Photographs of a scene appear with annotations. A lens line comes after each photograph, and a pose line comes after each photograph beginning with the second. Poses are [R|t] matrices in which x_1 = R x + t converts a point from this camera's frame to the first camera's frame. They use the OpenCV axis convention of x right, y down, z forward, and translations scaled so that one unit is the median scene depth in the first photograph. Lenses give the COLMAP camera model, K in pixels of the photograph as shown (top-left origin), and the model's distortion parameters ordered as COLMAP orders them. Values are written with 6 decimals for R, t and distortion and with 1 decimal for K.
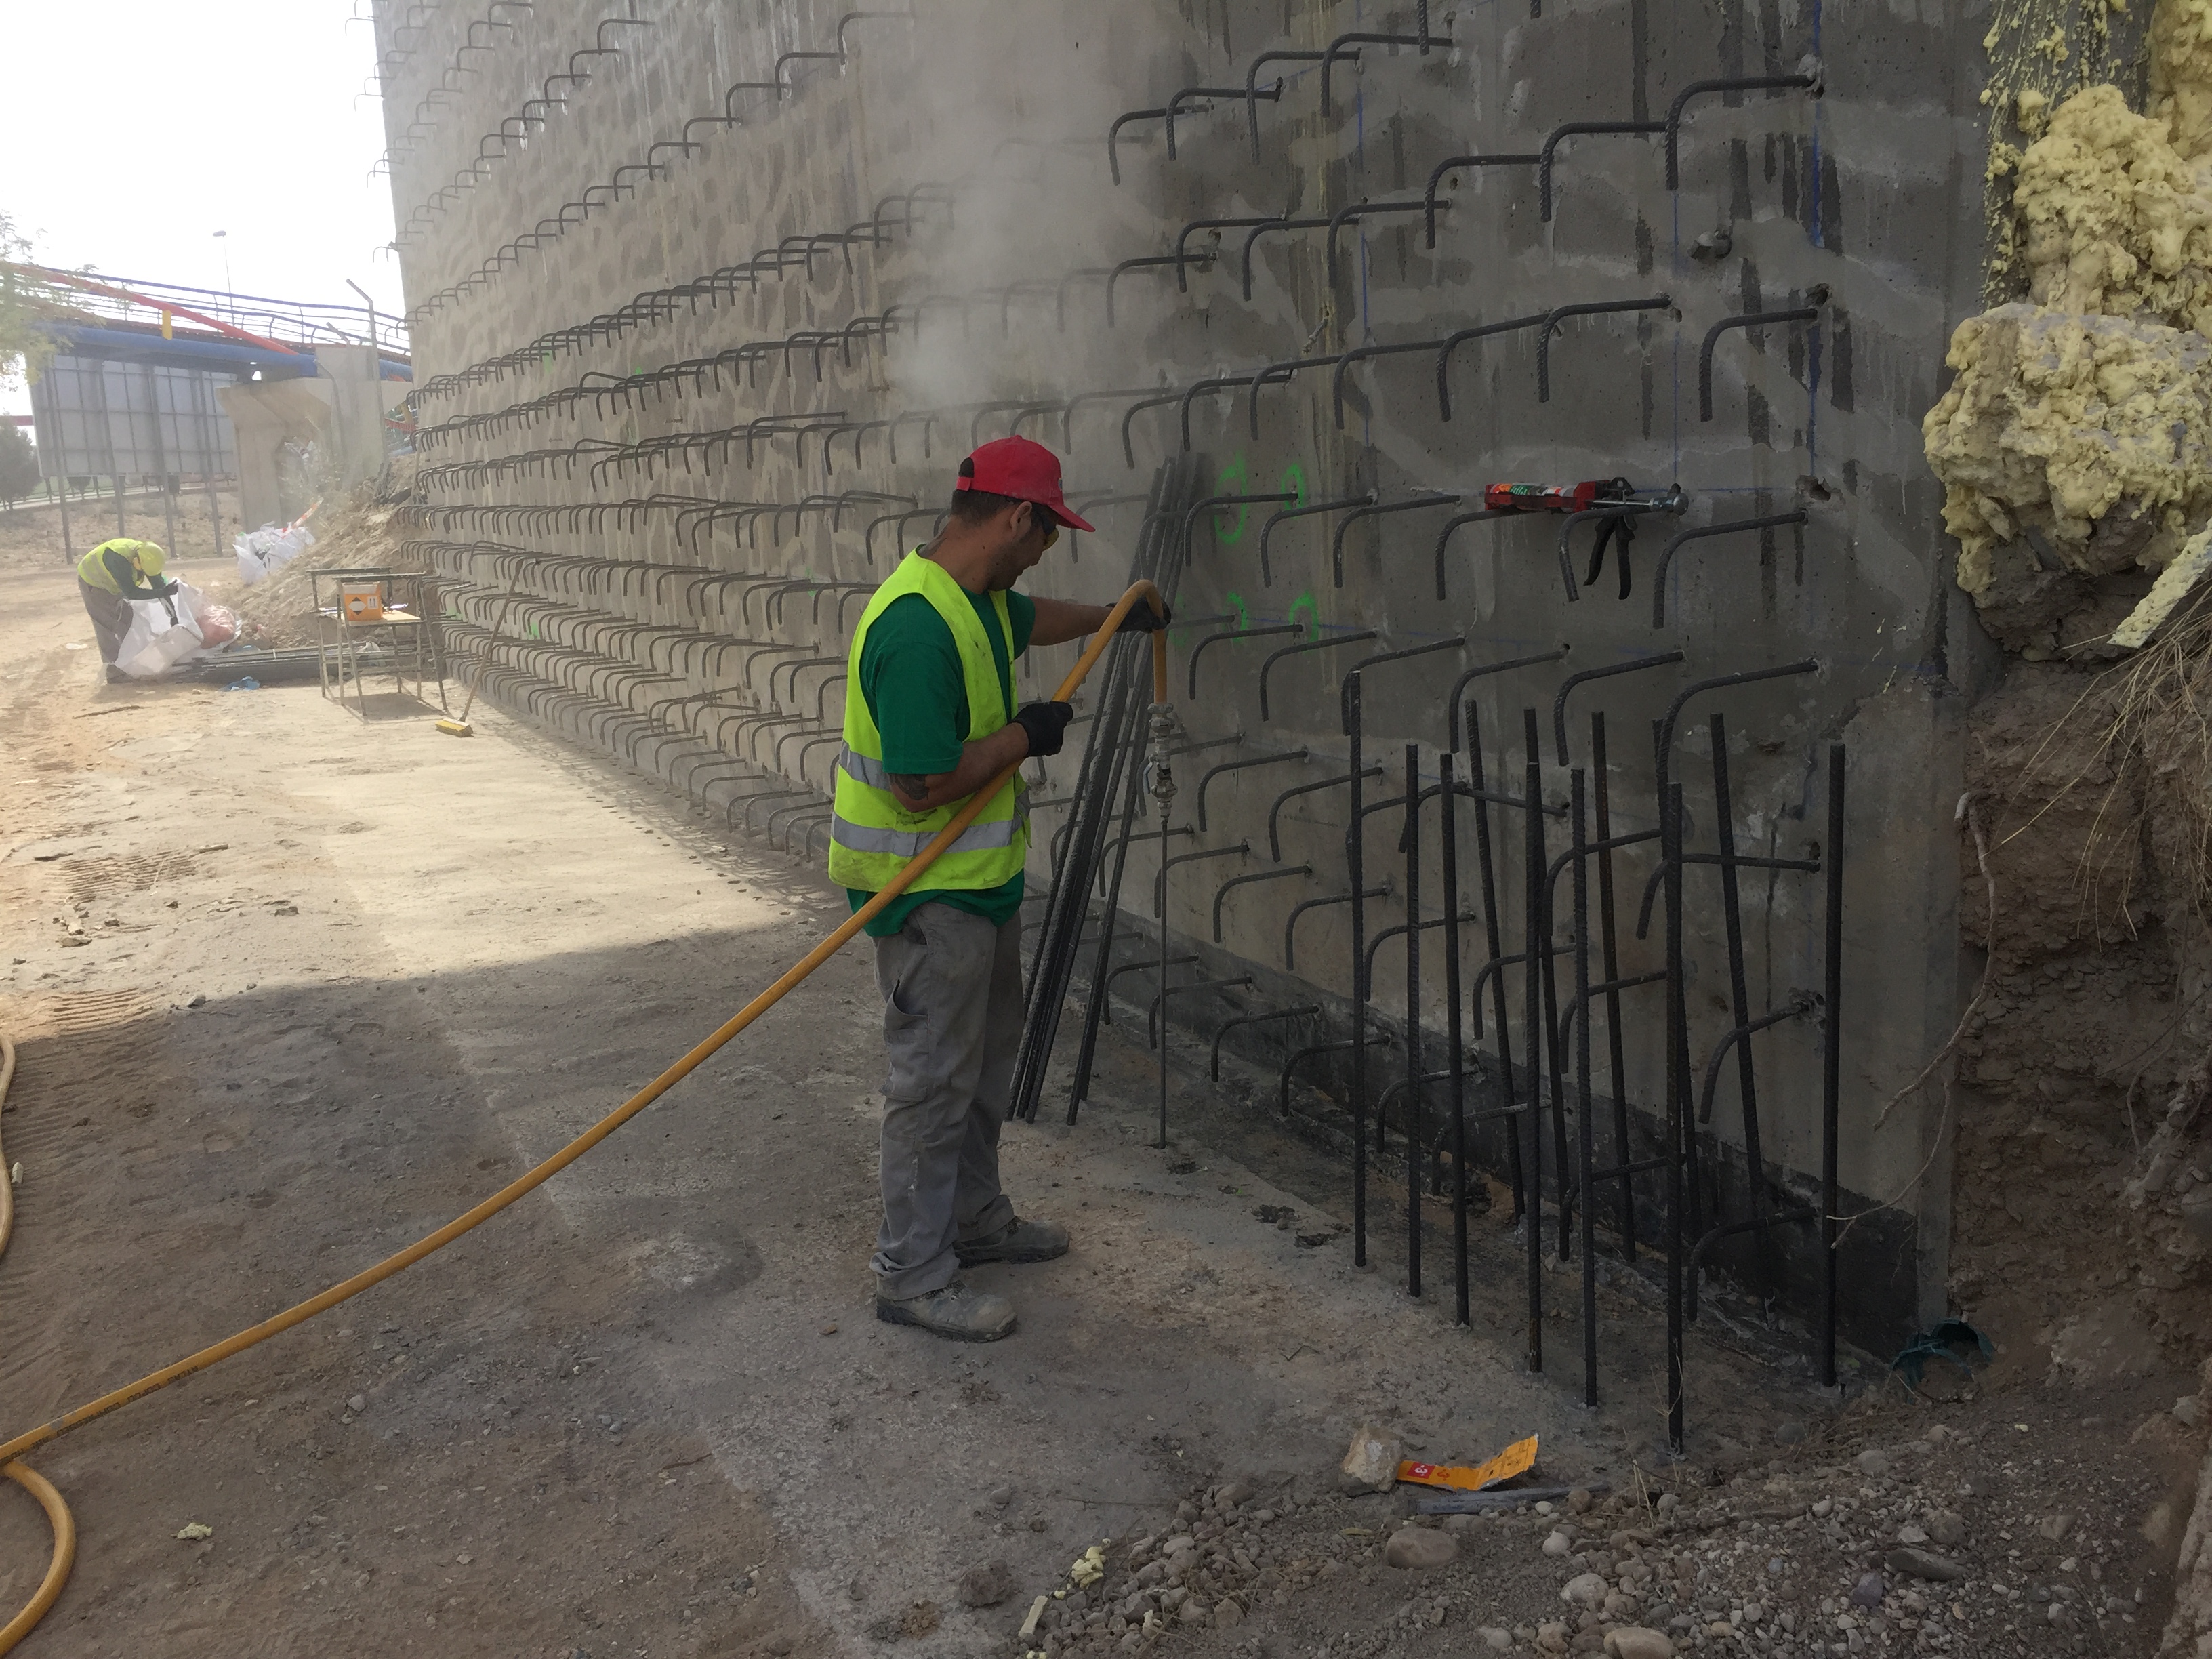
lens RADIAL K [[1894.8, 0, 1106.0], [0, 1894.8, 829.5], [0, 0, 1]] dist [0.066620, -0.080513]
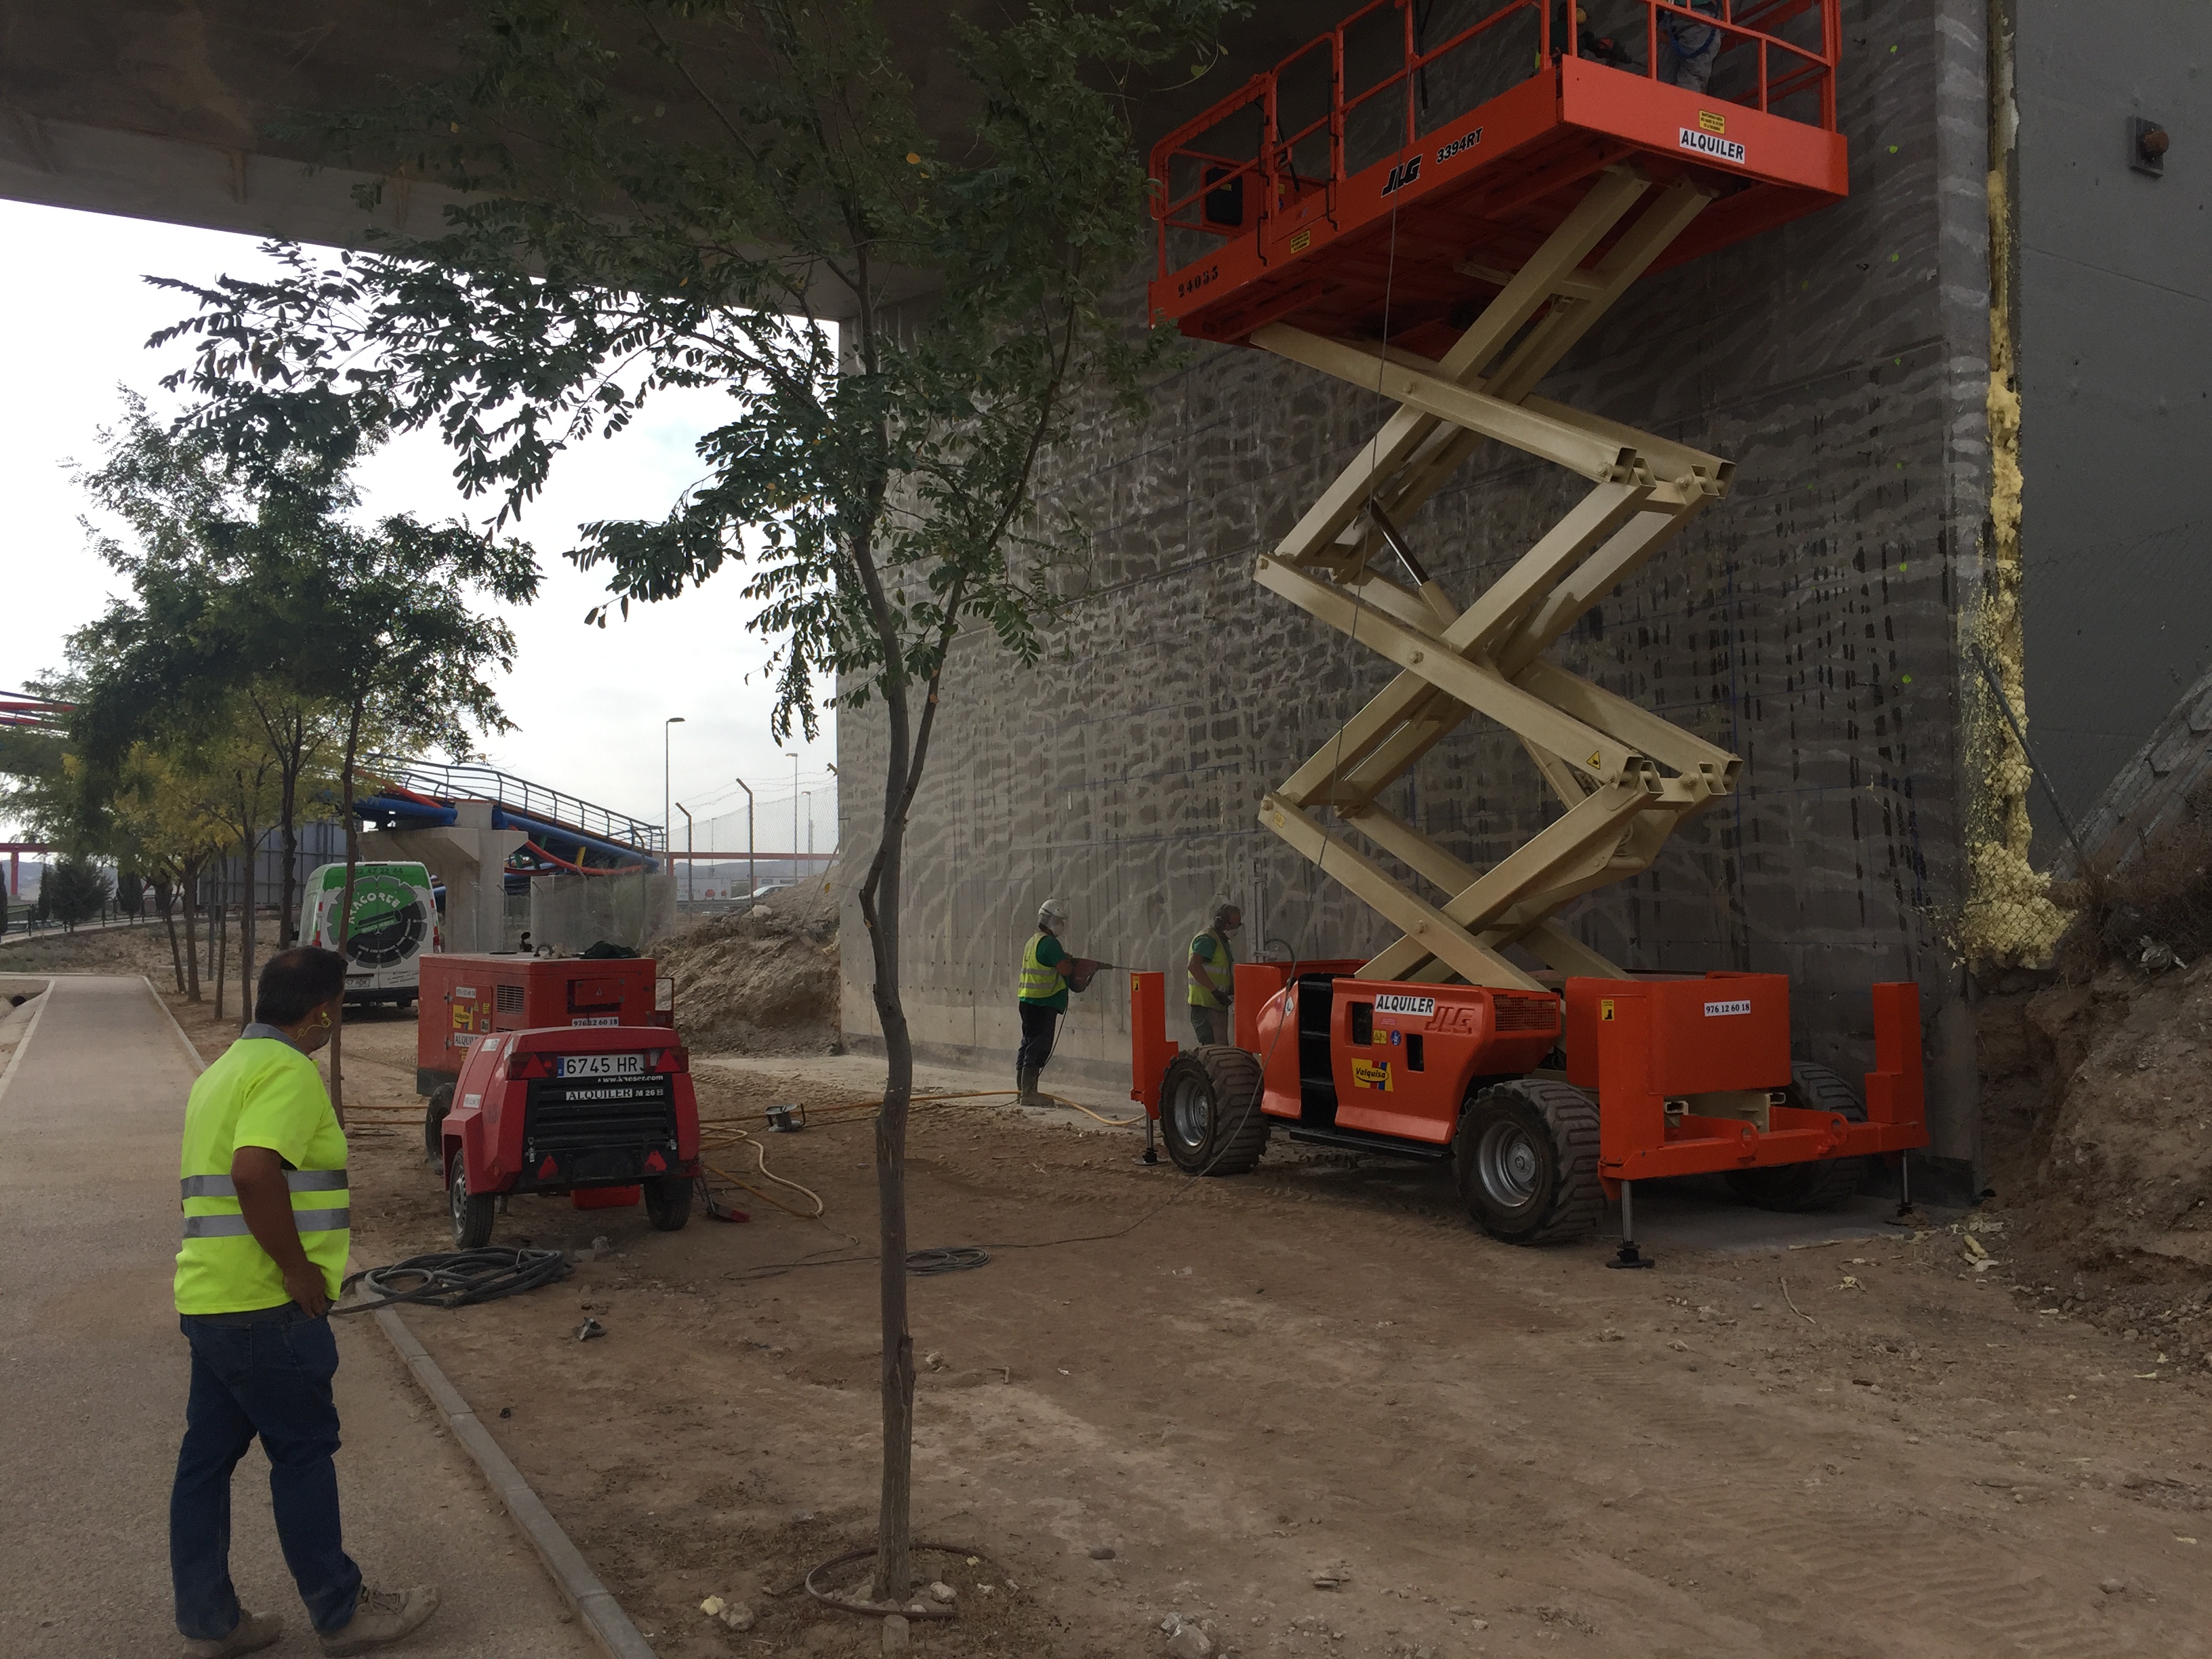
lens RADIAL K [[1894.8, 0, 1106.0], [0, 1894.8, 829.5], [0, 0, 1]] dist [0.066620, -0.080513]
pose [[0.996779, 0.025778, 0.075943, -1.354338], [-0.007725, 0.973393, -0.229012, 0.418056], [-0.079826, 0.227687, 0.970457, -2.260022]]
